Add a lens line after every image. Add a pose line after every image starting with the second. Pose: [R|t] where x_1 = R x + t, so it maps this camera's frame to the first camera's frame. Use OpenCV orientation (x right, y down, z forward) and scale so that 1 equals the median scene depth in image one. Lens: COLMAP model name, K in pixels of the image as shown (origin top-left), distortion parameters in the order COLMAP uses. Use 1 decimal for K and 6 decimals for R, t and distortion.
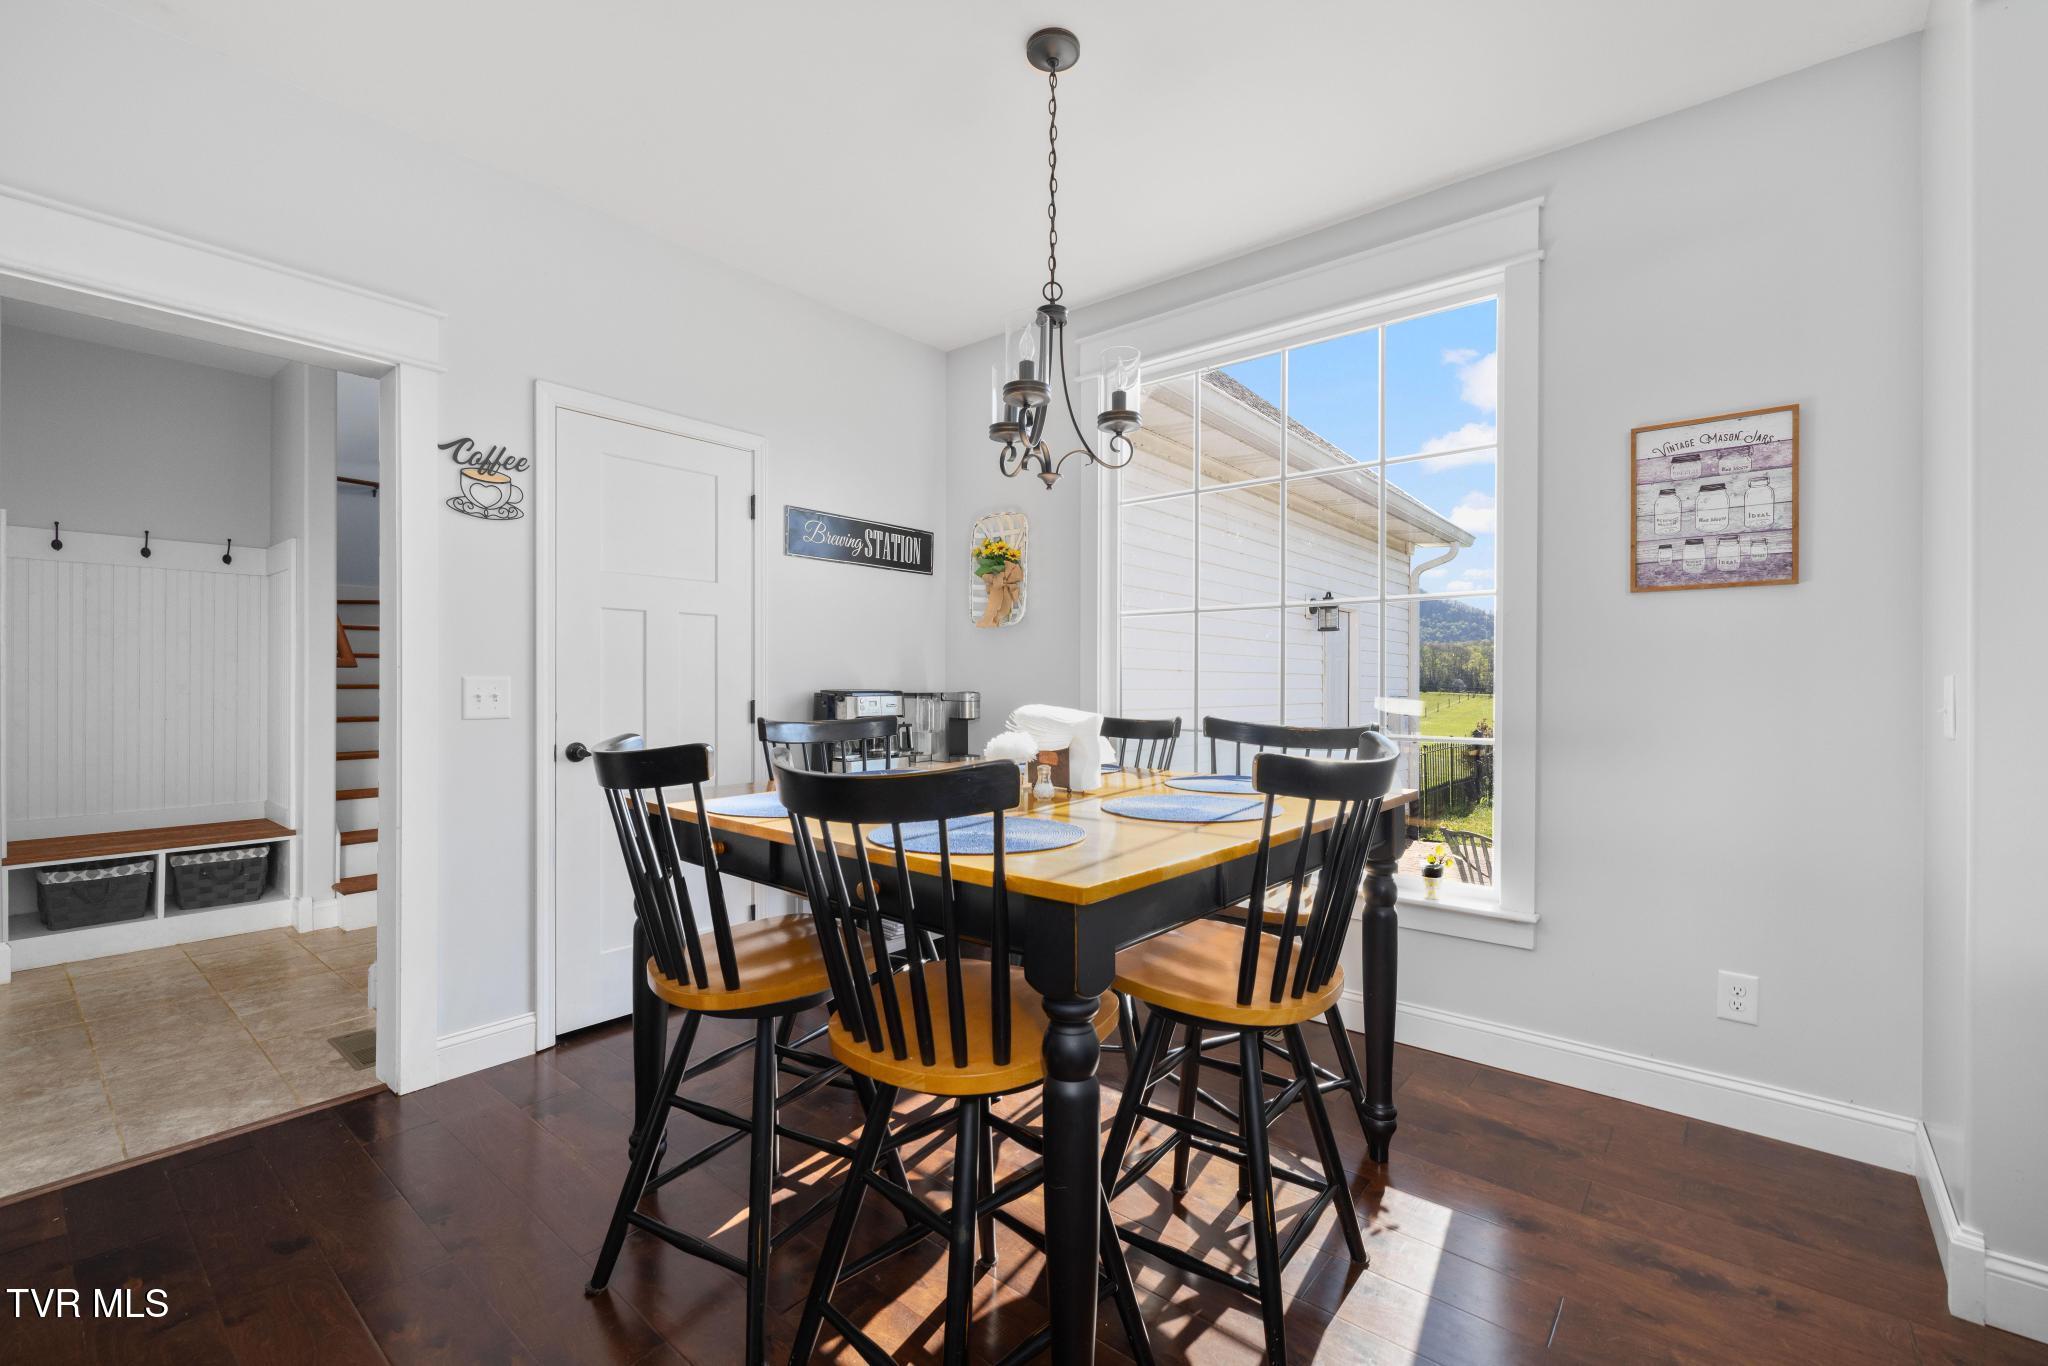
lens RADIAL K [[874.3, 0, 1020.9], [0, 874.3, 681.2], [0, 0, 1]] dist [-0.001500, 0.001588]
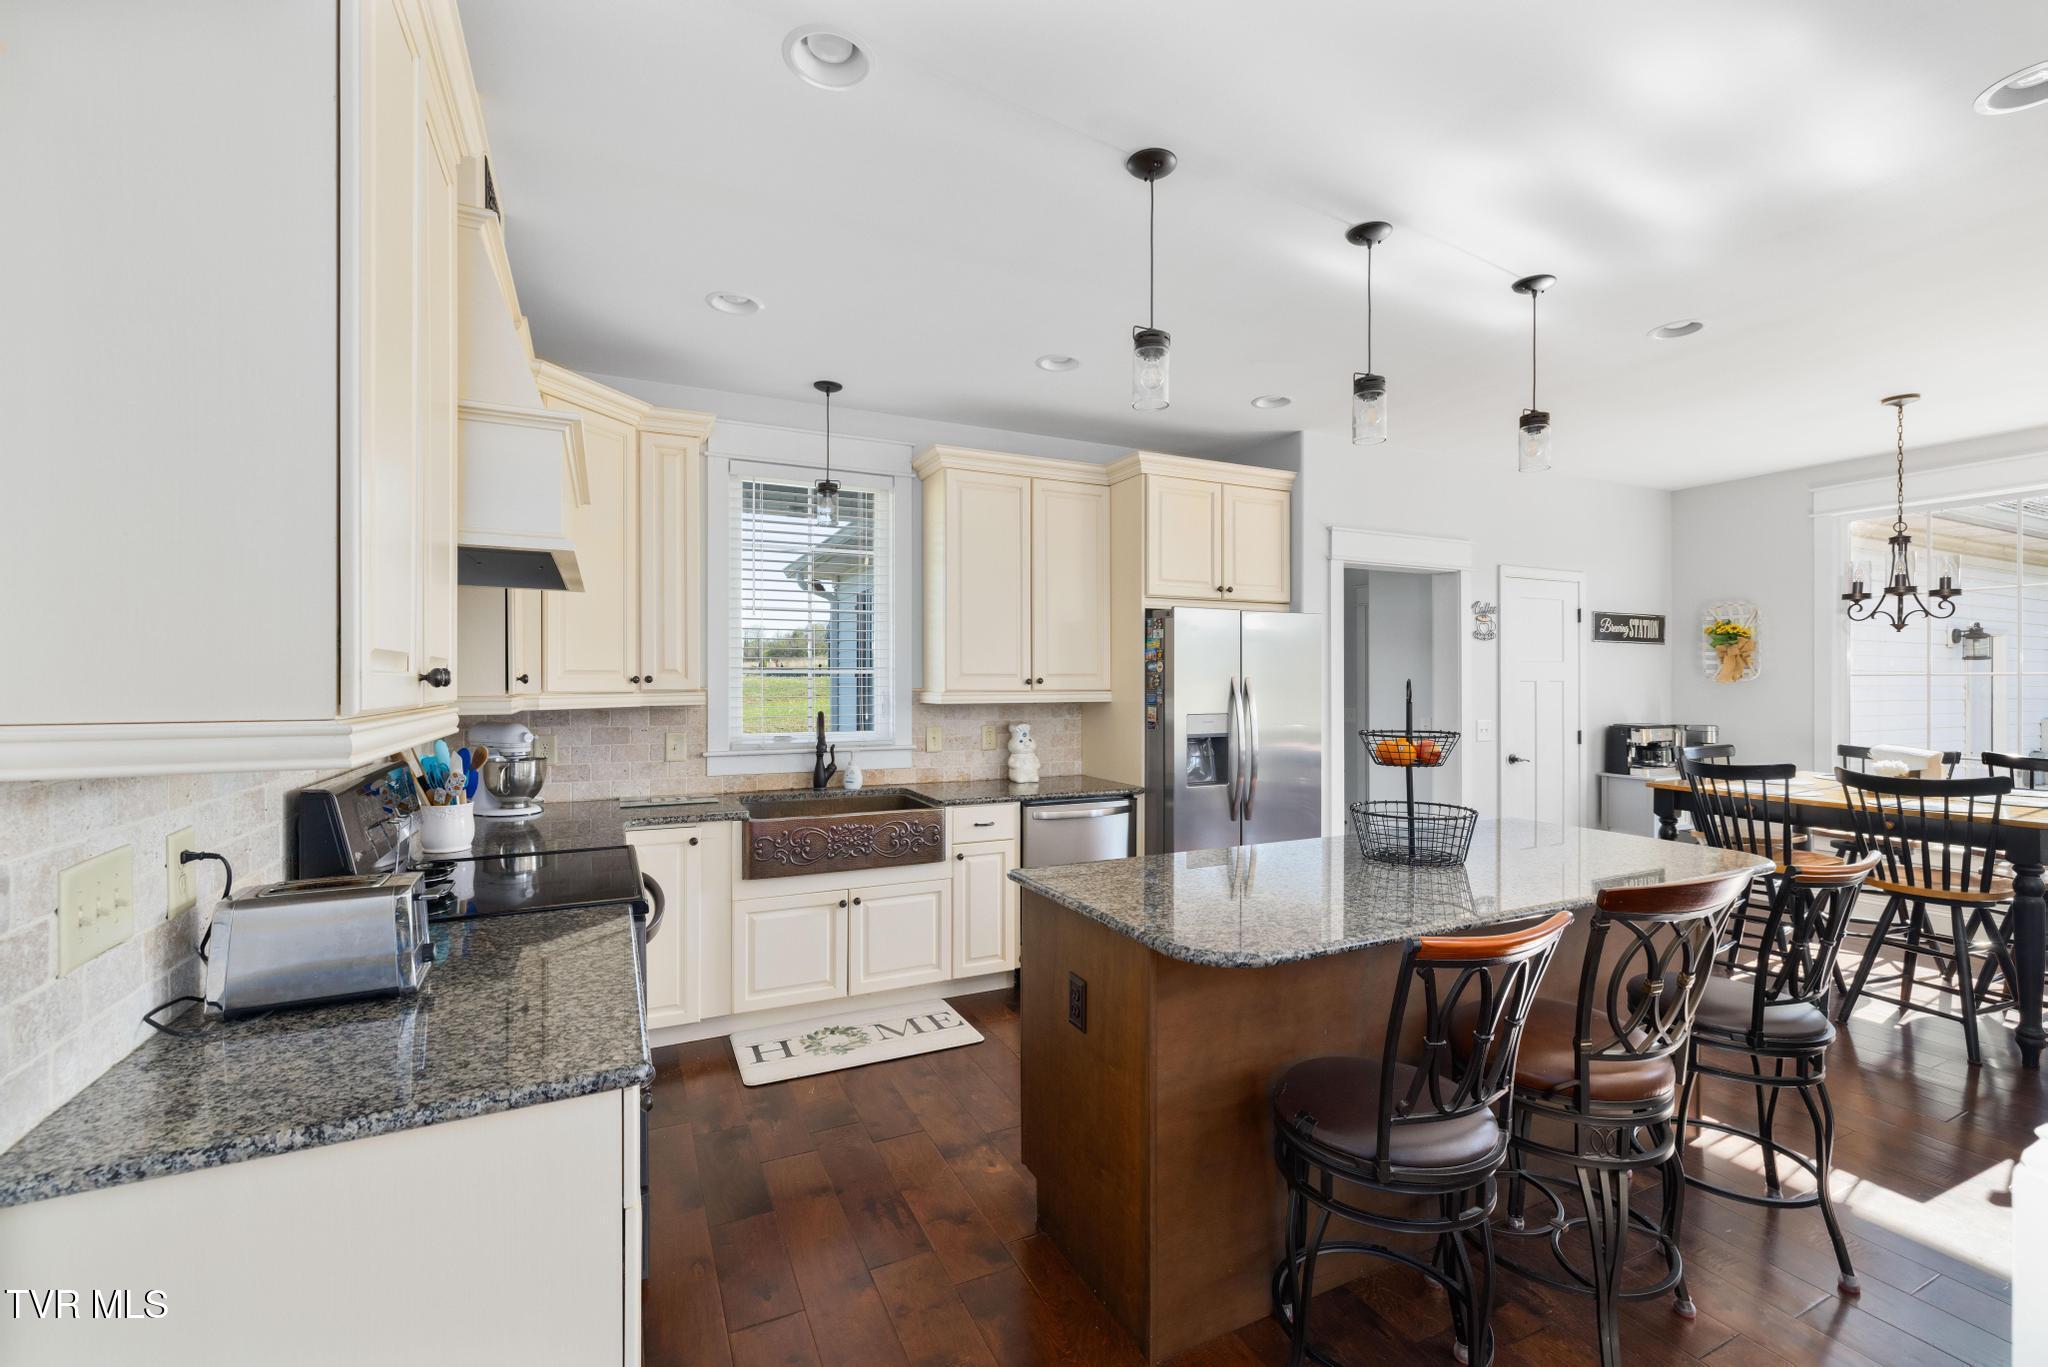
lens RADIAL K [[874.3, 0, 1018.7], [0, 874.3, 684.8], [0, 0, 1]] dist [-0.001500, 0.001588]
pose [[0.908707, 0.000979, -0.417433, -0.556087], [0.000039, 0.999997, 0.002430, -0.066866], [0.417434, -0.002224, 0.908704, -0.929435]]
